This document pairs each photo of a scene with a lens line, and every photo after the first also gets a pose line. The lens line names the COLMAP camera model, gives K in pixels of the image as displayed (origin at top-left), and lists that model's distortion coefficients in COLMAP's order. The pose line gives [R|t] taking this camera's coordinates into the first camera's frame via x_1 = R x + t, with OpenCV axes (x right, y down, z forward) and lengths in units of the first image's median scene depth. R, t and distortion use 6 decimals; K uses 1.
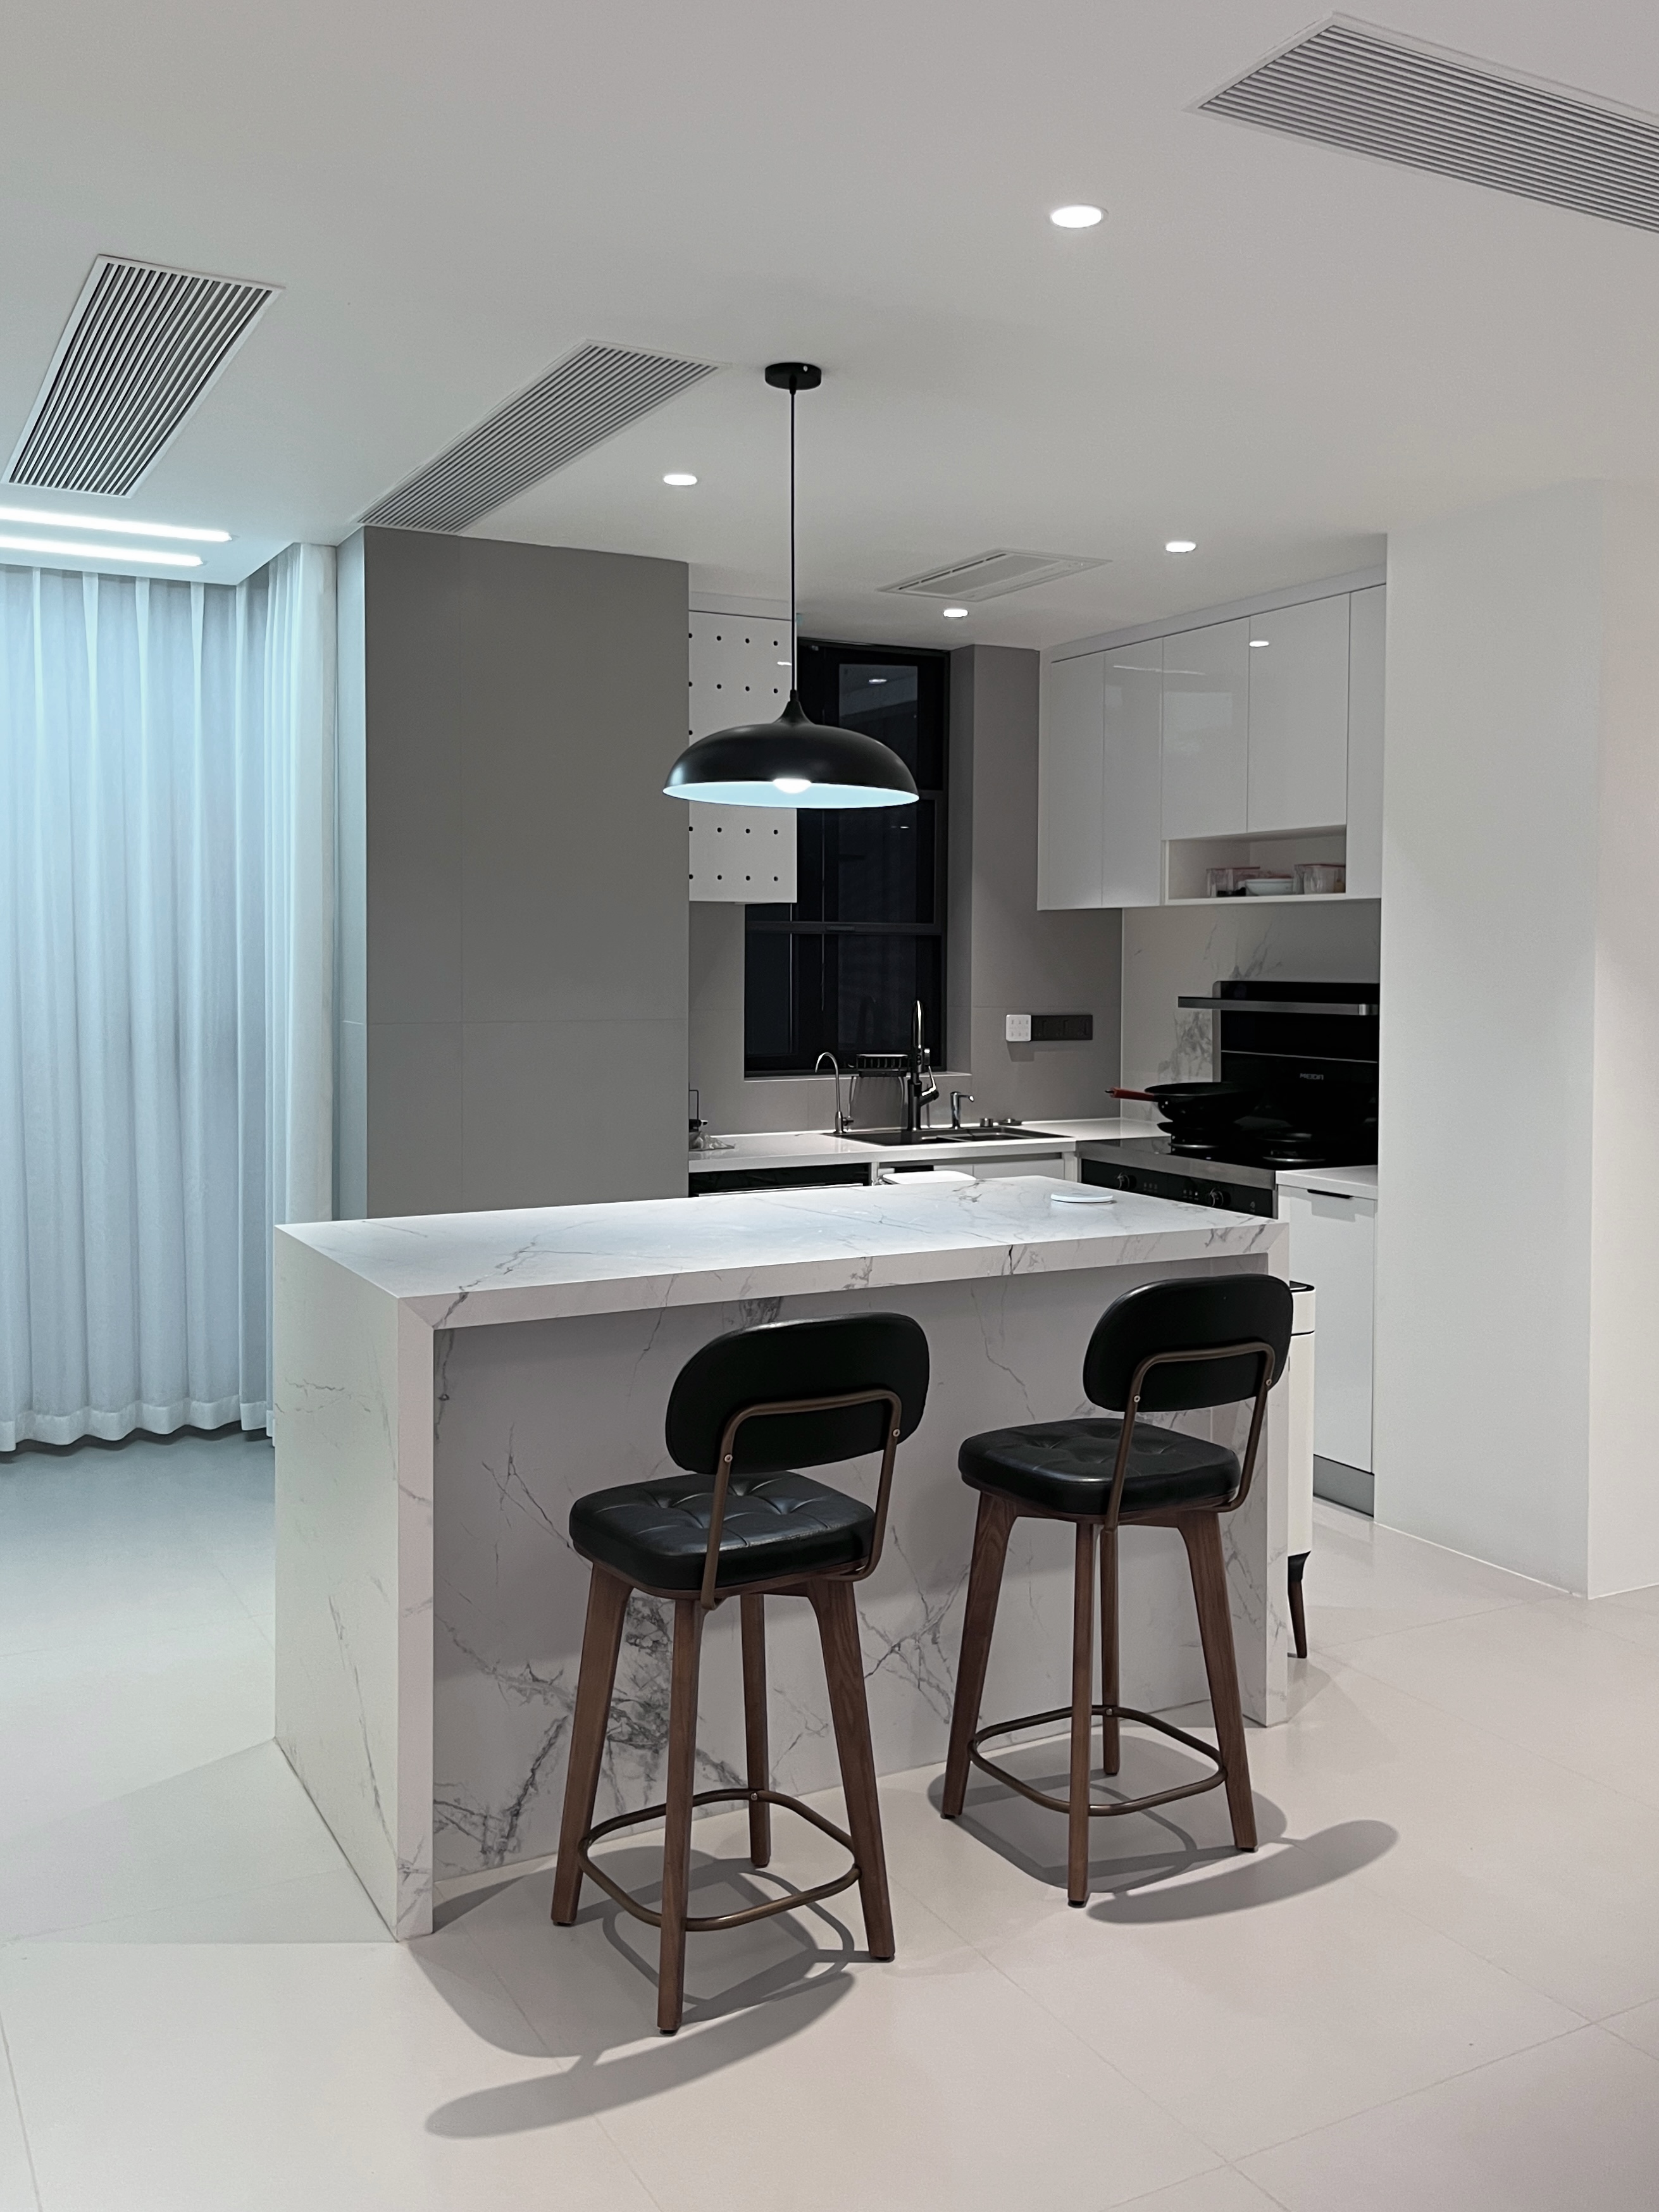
lens RADIAL K [[1913.6, 0, 878.4], [0, 1913.6, 1013.5], [0, 0, 1]] dist [0.065427, -0.081487]
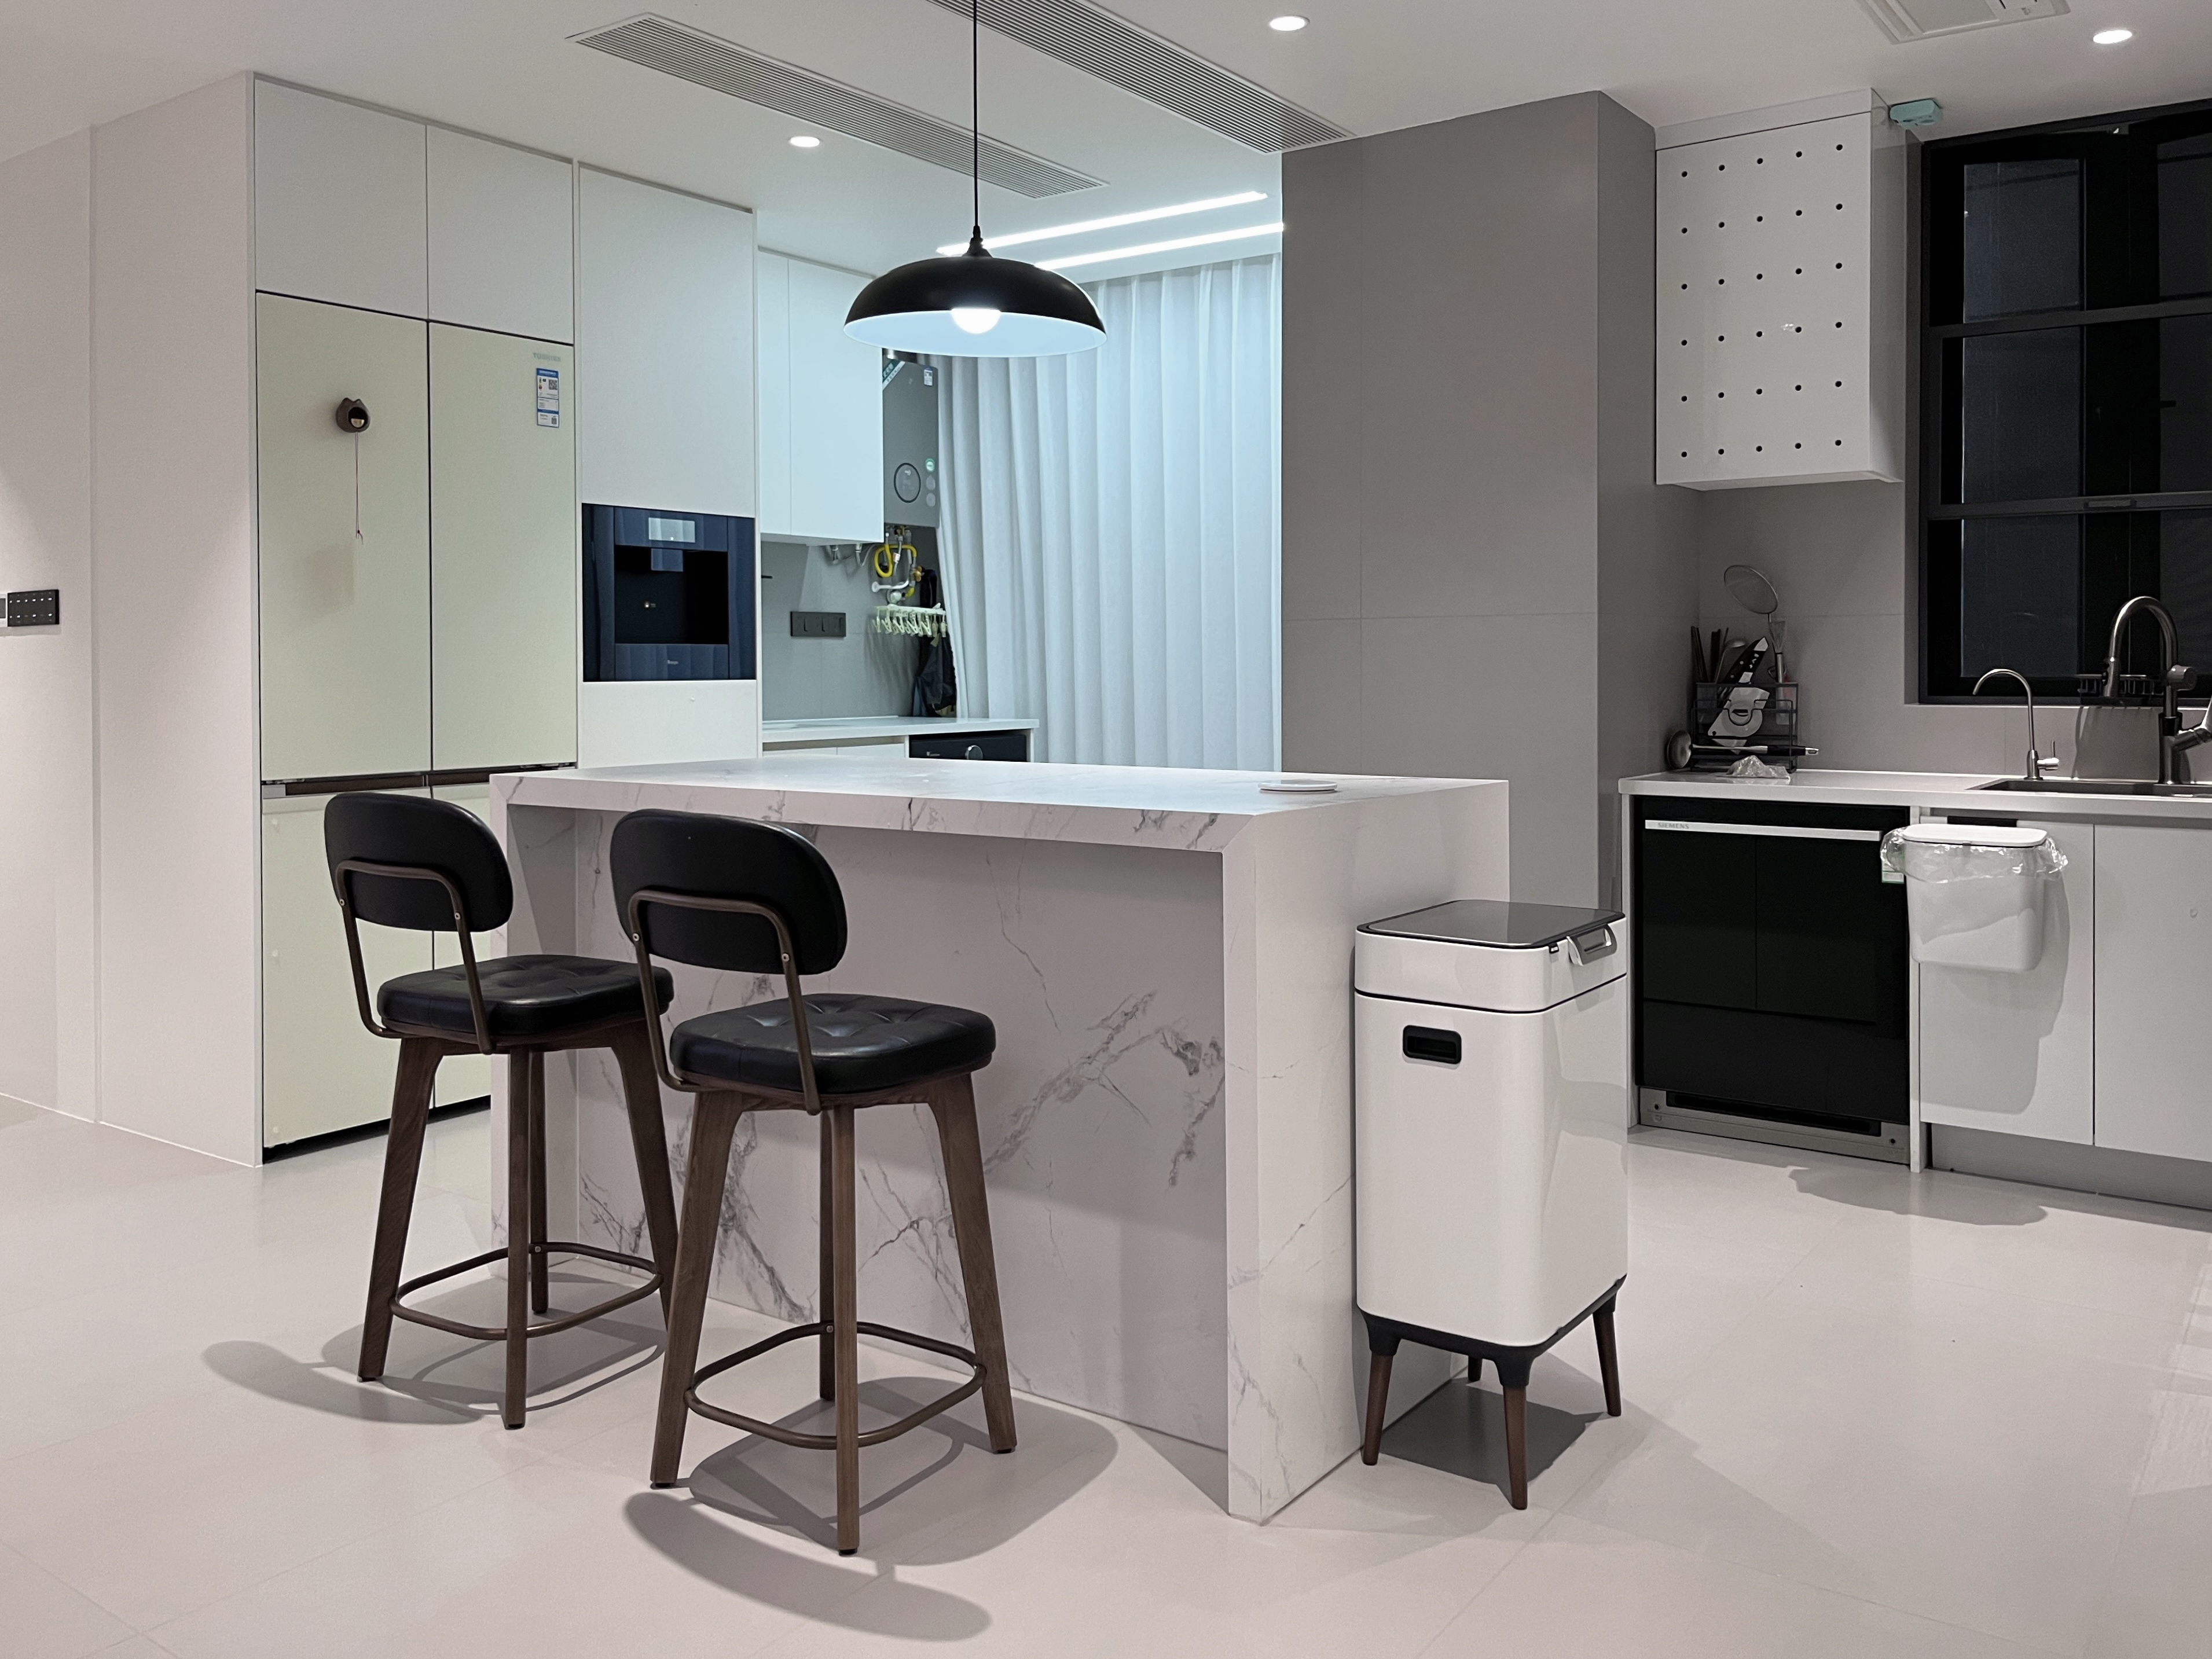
lens RADIAL K [[1771.0, 0, 1136.4], [0, 1771.0, 669.9], [0, 0, 1]] dist [0.067476, -0.108151]
pose [[0.434667, -0.001023, -0.900590, 0.569142], [-0.022181, 0.999684, -0.011841, 0.045437], [0.900318, 0.025123, 0.434507, 0.484026]]
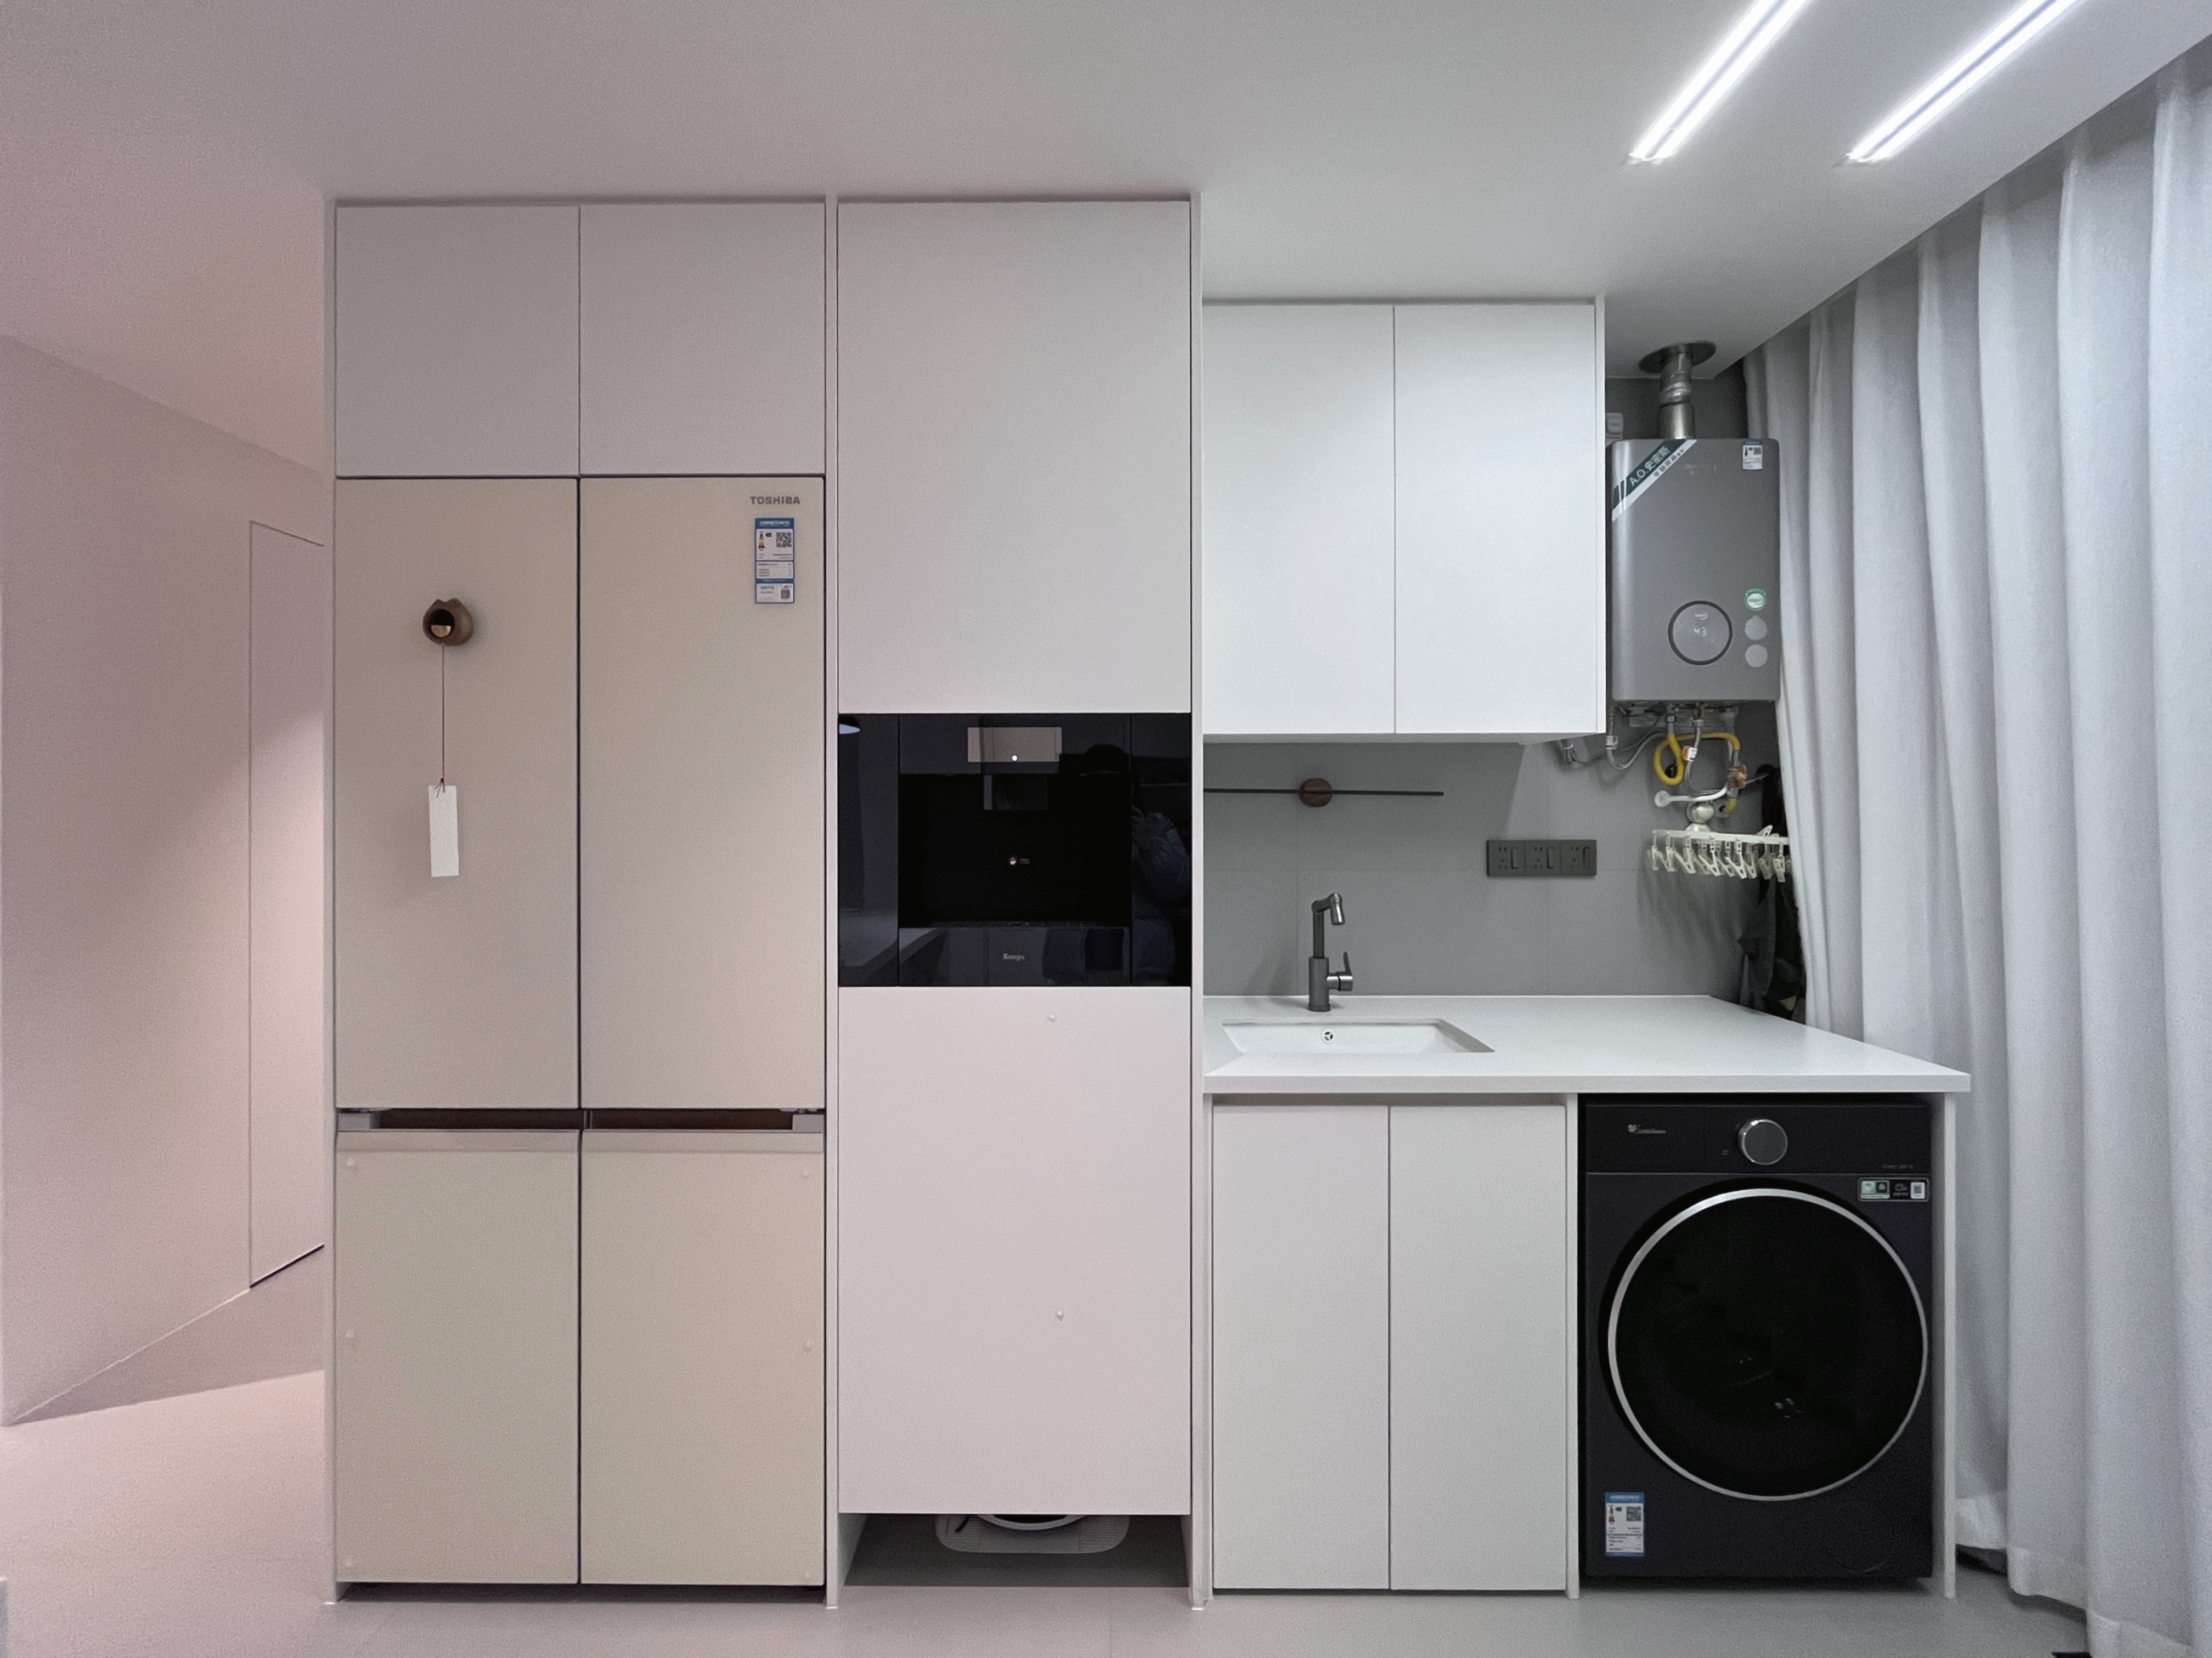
lens RADIAL K [[950.0, 0, 1017.3], [0, 950.0, 807.5], [0, 0, 1]] dist [-0.001061, -0.001284]
pose [[-0.499460, -0.008016, -0.866300, -0.170165], [-0.028314, 0.999574, 0.007075, -0.020472], [0.865874, 0.028062, -0.499474, 0.854936]]
